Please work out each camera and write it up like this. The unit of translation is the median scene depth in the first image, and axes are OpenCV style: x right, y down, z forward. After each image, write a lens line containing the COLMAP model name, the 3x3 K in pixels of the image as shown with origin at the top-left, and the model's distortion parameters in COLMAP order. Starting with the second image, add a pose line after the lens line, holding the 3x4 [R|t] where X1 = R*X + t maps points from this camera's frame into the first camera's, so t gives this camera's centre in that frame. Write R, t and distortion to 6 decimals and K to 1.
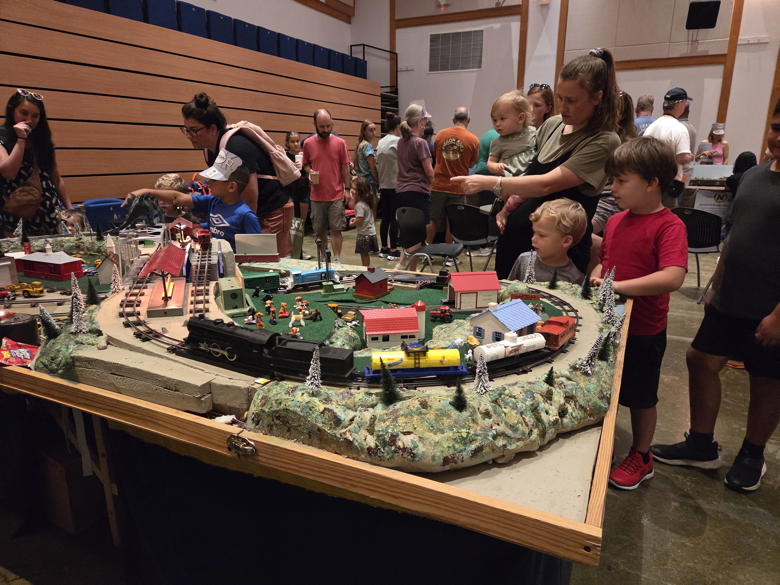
lens RADIAL K [[531.7, 0, 386.8], [0, 531.7, 296.0], [0, 0, 1]] dist [0.059477, -0.052857]
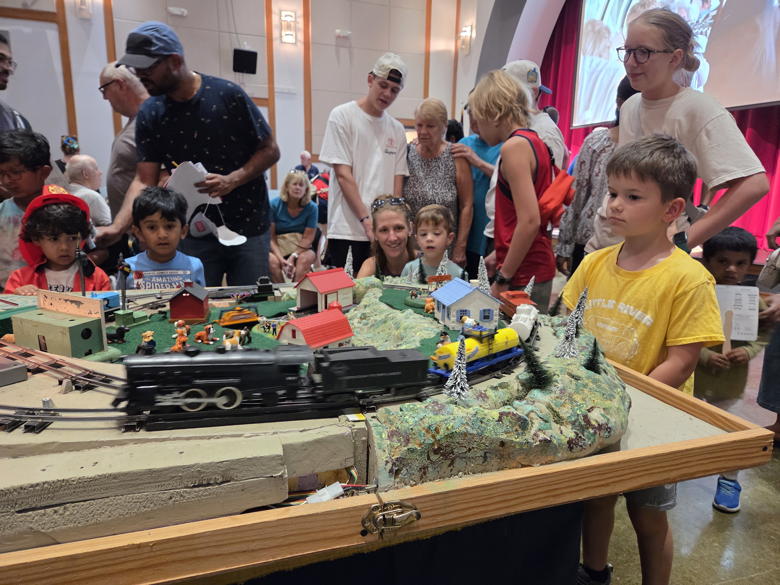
lens RADIAL K [[531.7, 0, 387.8], [0, 531.7, 288.1], [0, 0, 1]] dist [0.059477, -0.052857]
pose [[0.706707, -0.113727, 0.698306, -0.533007], [0.159580, 0.987185, -0.000726, 0.005355], [-0.689275, 0.111949, 0.715799, 0.388735]]
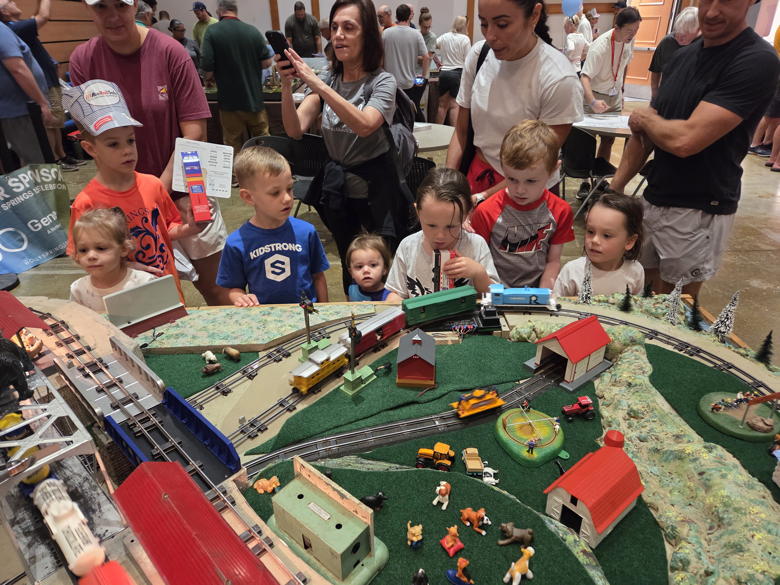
lens RADIAL K [[531.7, 0, 384.6], [0, 531.7, 286.4], [0, 0, 1]] dist [0.059477, -0.052857]
pose [[0.876903, -0.204123, 0.435173, -0.497575], [0.116543, 0.968626, 0.219504, -0.397137], [-0.466325, -0.141767, 0.873180, 0.681589]]
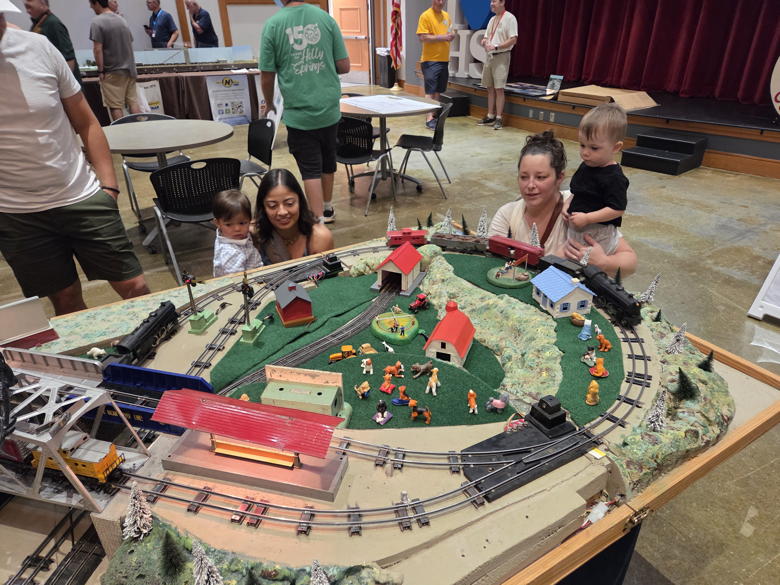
lens RADIAL K [[531.7, 0, 400.9], [0, 531.7, 294.2], [0, 0, 1]] dist [0.059477, -0.052857]
pose [[0.515925, -0.394372, 0.760455, -0.840195], [0.222445, 0.918950, 0.325651, -0.401237], [-0.827248, 0.001148, 0.561836, 0.614359]]
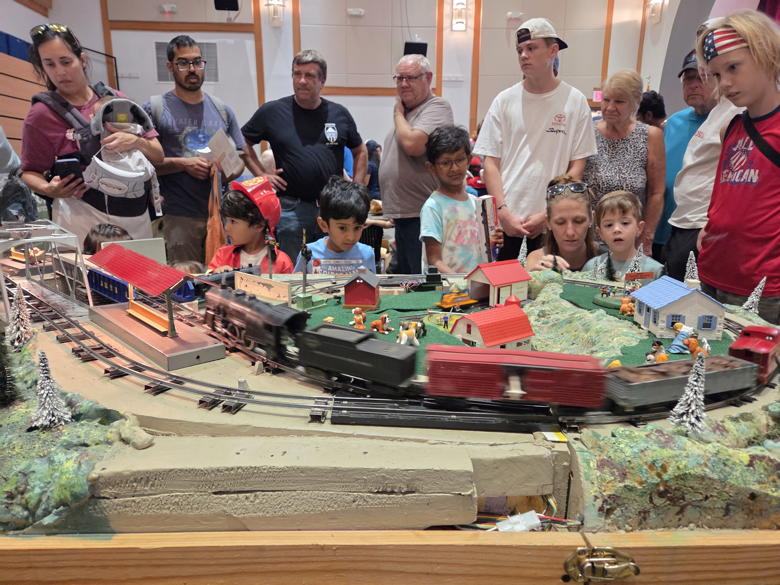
lens RADIAL K [[531.7, 0, 383.9], [0, 531.7, 287.3], [0, 0, 1]] dist [0.059477, -0.052857]
pose [[0.884386, -0.087894, 0.458406, -0.524017], [0.111316, 0.993489, -0.024267, -0.004252], [-0.453288, 0.072489, 0.888412, 0.459998]]
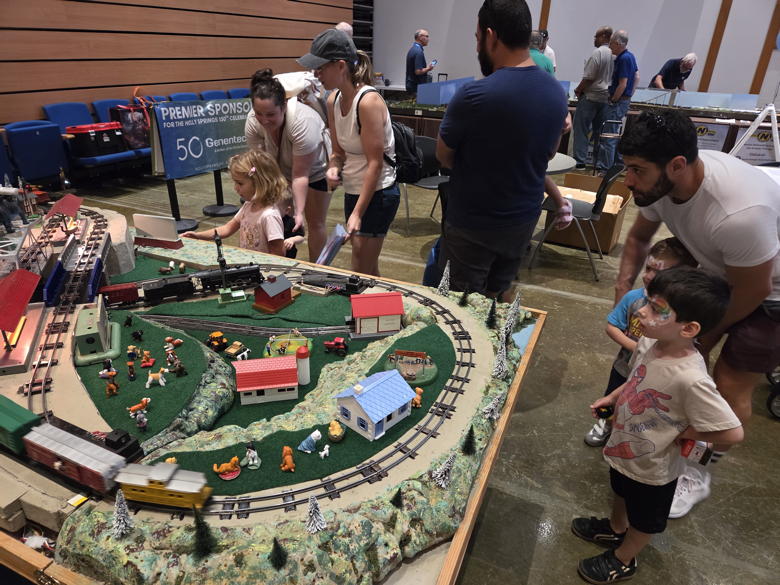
lens RADIAL K [[531.7, 0, 388.3], [0, 531.7, 285.2], [0, 0, 1]] dist [0.059477, -0.052857]
pose [[0.998231, 0.019285, 0.056245, 0.184277], [-0.027509, 0.988402, 0.149346, -0.280119], [-0.052712, -0.150629, 0.987184, 0.113199]]
